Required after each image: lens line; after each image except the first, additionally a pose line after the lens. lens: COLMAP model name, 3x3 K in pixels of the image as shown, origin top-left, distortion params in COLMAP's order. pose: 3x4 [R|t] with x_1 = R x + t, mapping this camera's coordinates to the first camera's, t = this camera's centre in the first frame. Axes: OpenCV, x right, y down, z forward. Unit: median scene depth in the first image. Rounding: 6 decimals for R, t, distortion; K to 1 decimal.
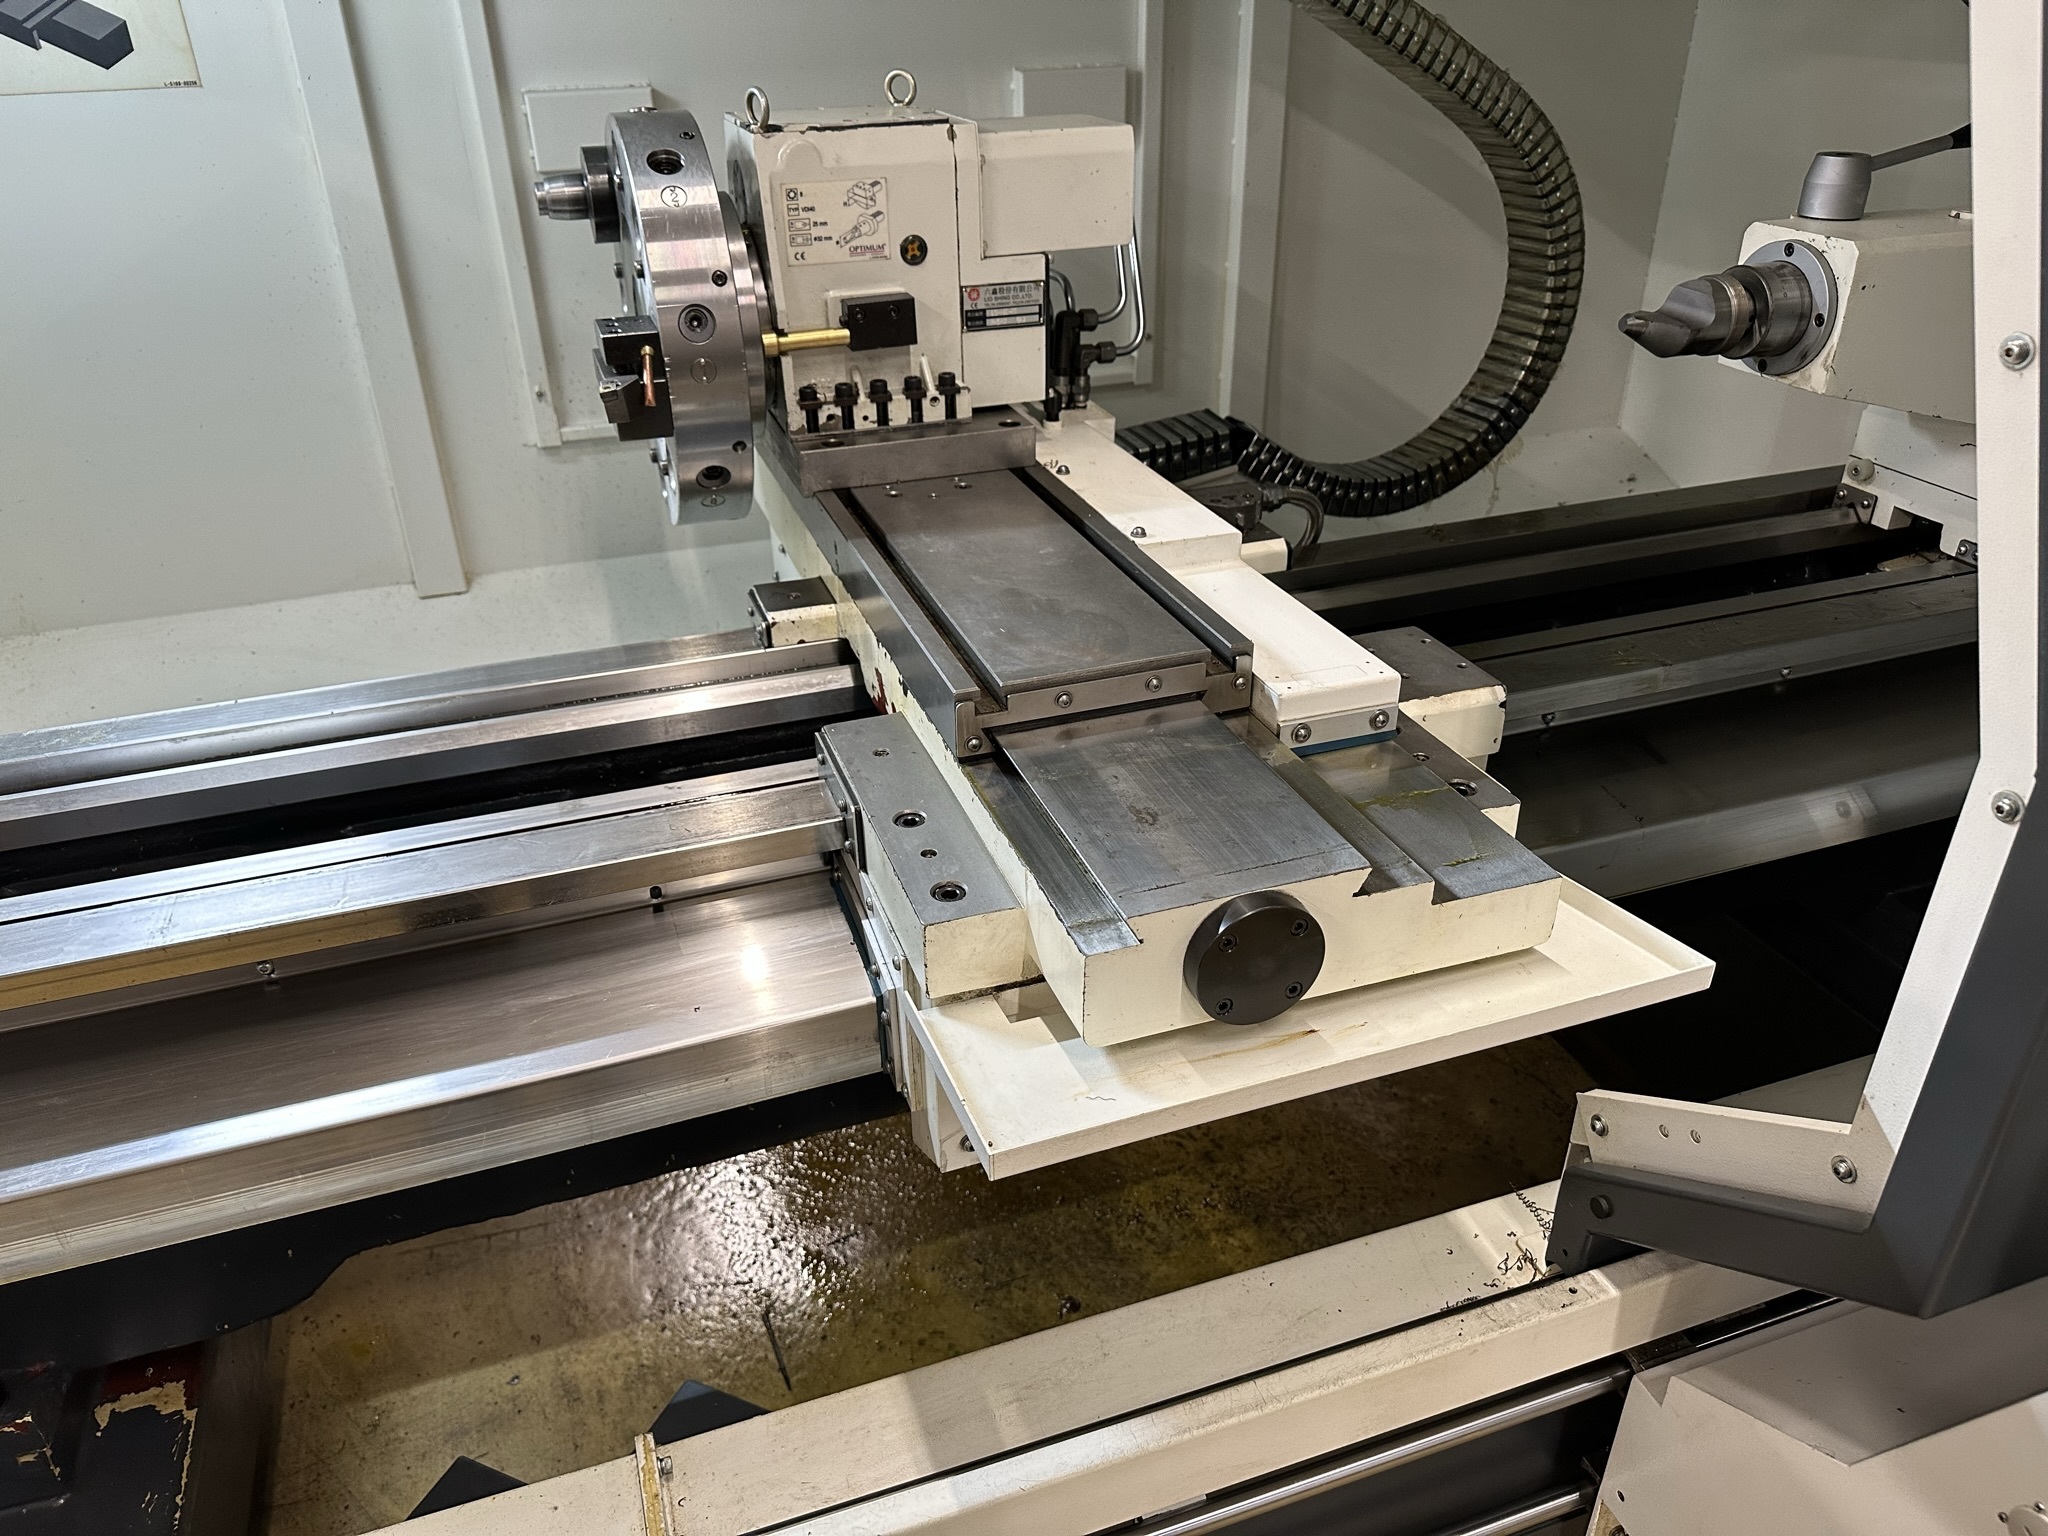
lens RADIAL K [[1439.0, 0, 1014.7], [0, 1439.0, 771.6], [0, 0, 1]] dist [0.107989, -0.167879]
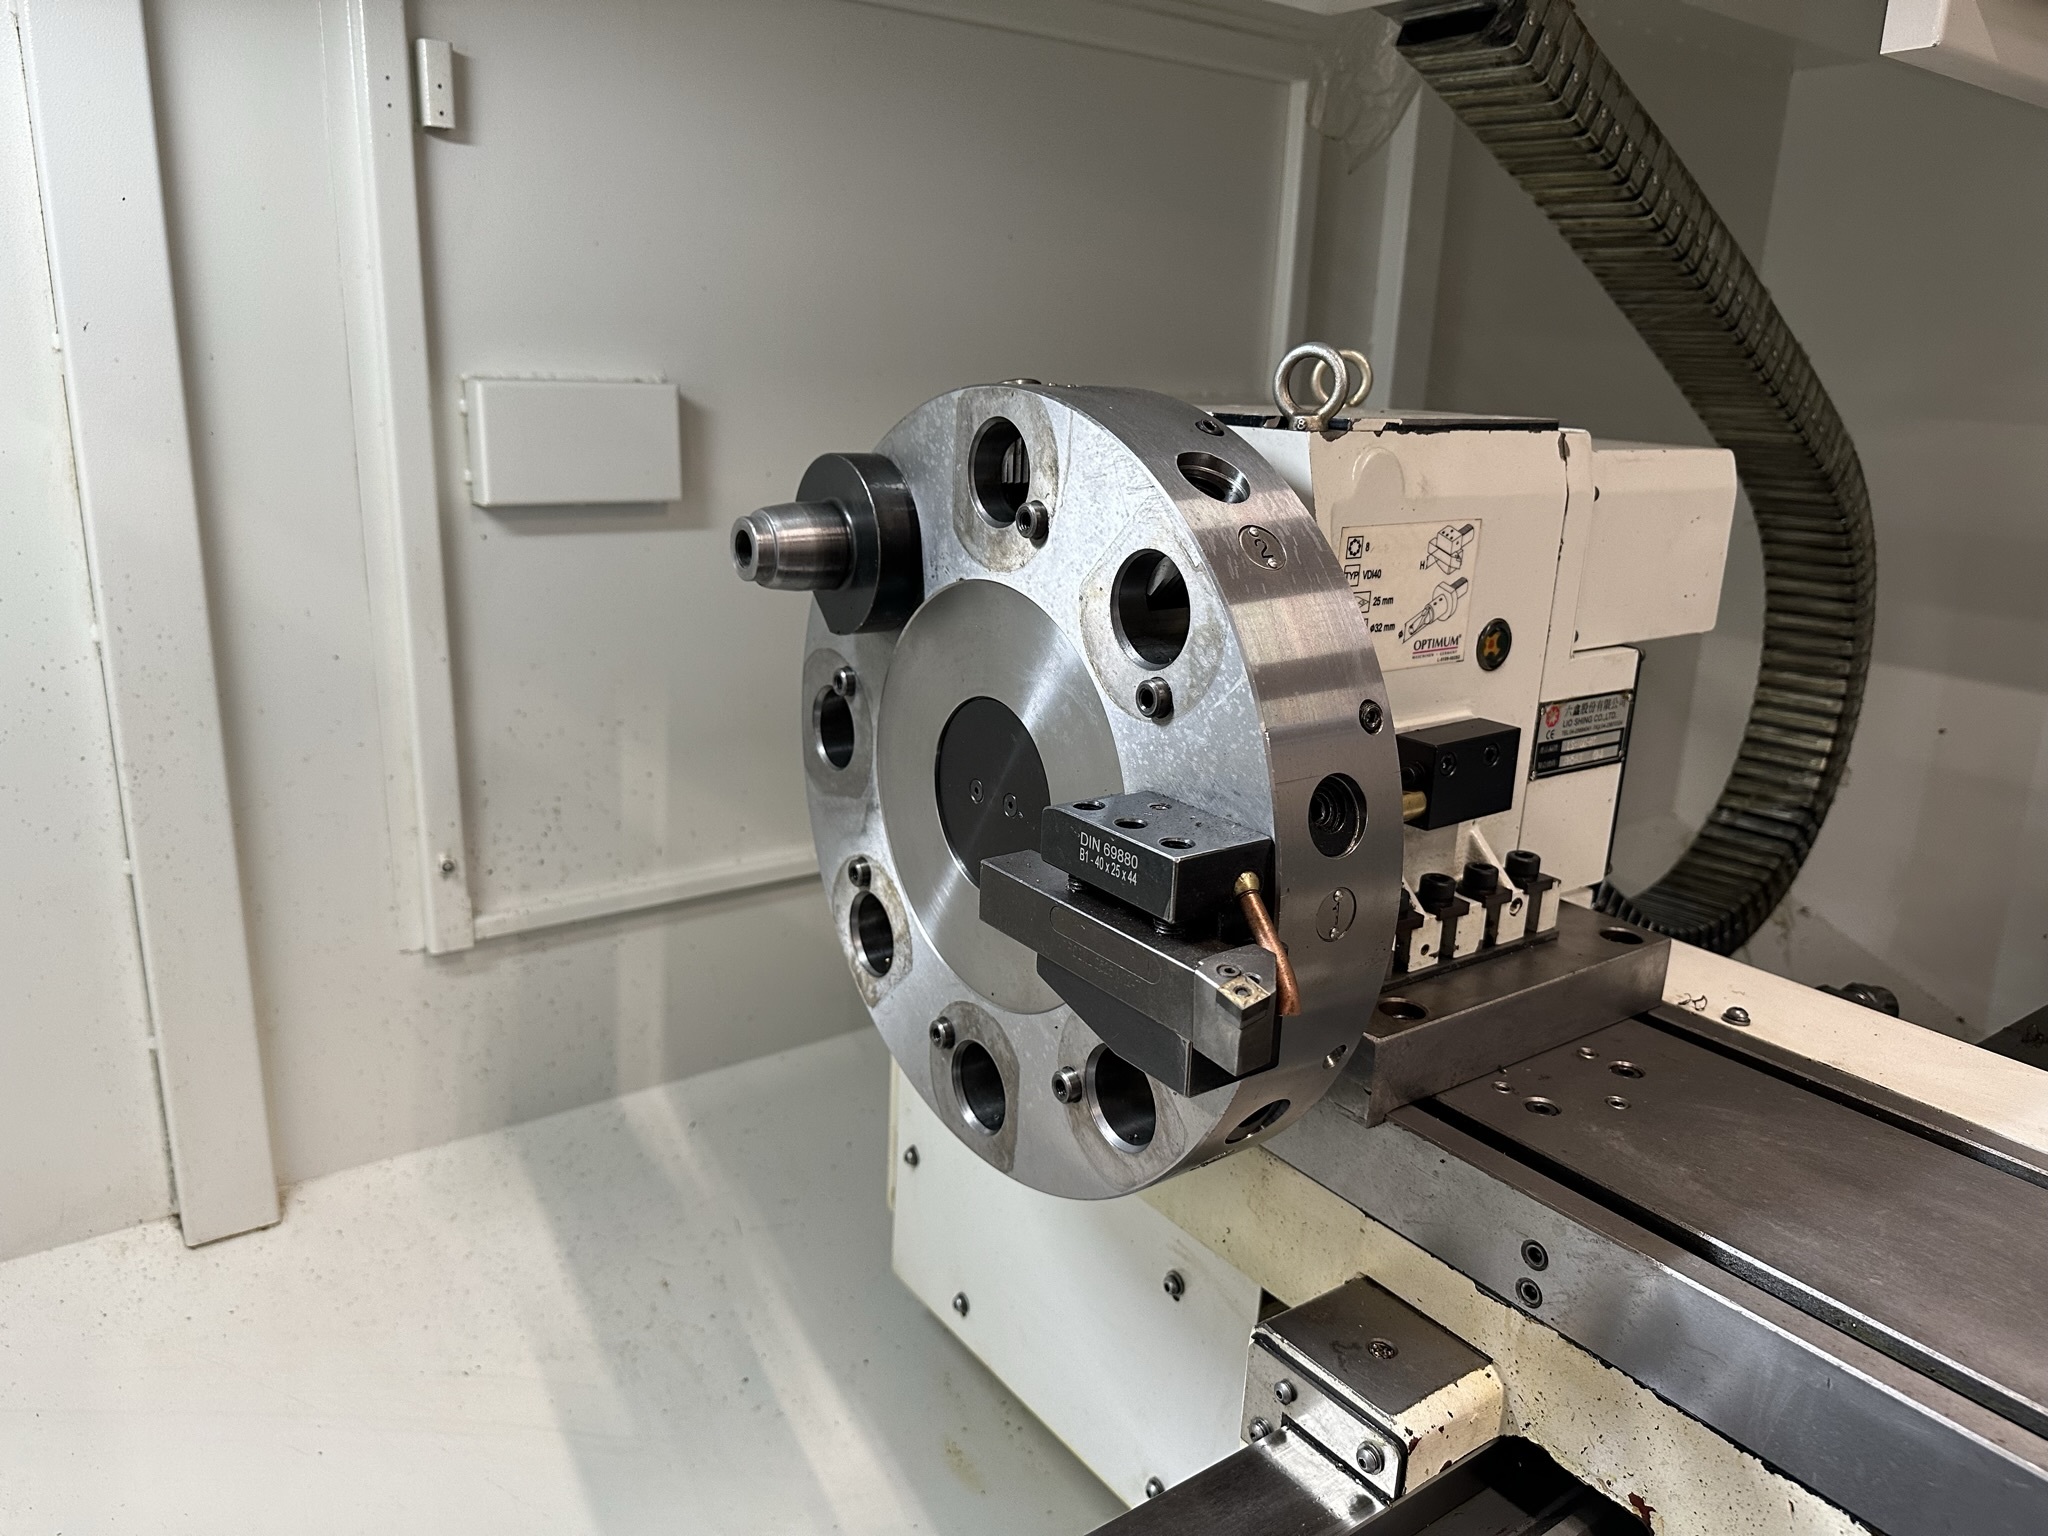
lens RADIAL K [[1465.2, 0, 1024.2], [0, 1465.2, 768.2], [0, 0, 1]] dist [0.085767, -0.167520]
pose [[0.955895, -0.030328, 0.292140, -0.327419], [0.097451, 0.971059, -0.218055, -0.173385], [-0.277072, 0.236907, 0.931185, 0.451017]]
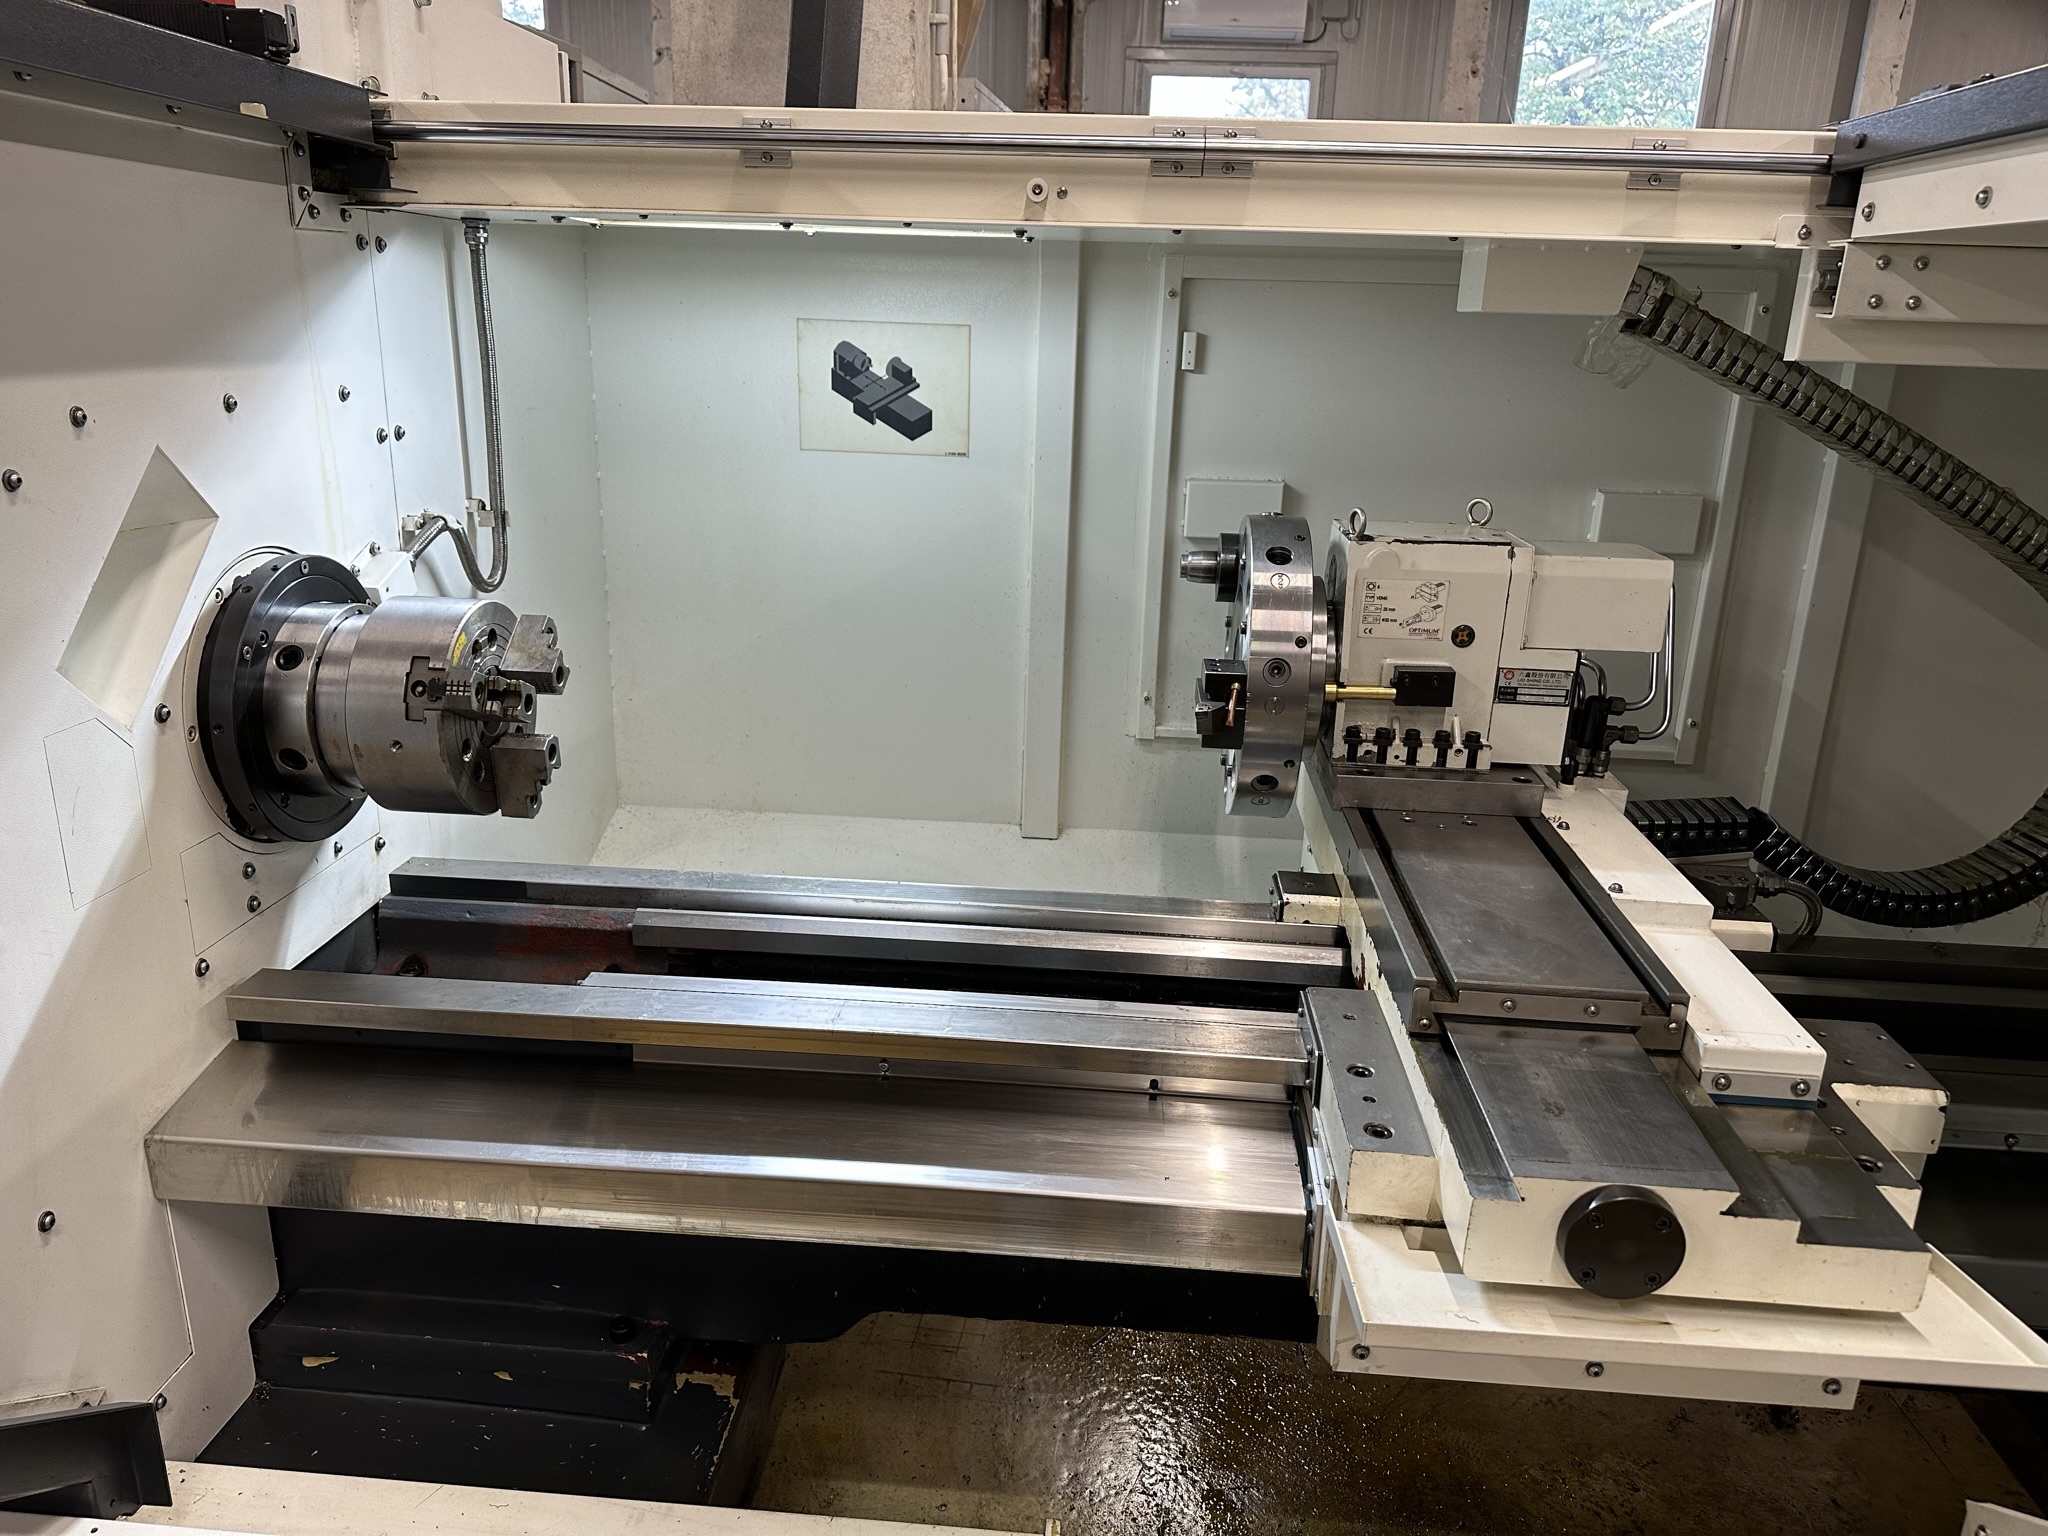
lens RADIAL K [[1429.0, 0, 1018.0], [0, 1429.0, 769.9], [0, 0, 1]] dist [0.107978, -0.163563]
pose [[0.916130, 0.161138, -0.367070, 0.044387], [-0.233950, 0.958464, -0.163139, 0.034572], [0.325535, 0.235333, 0.915776, -0.186841]]
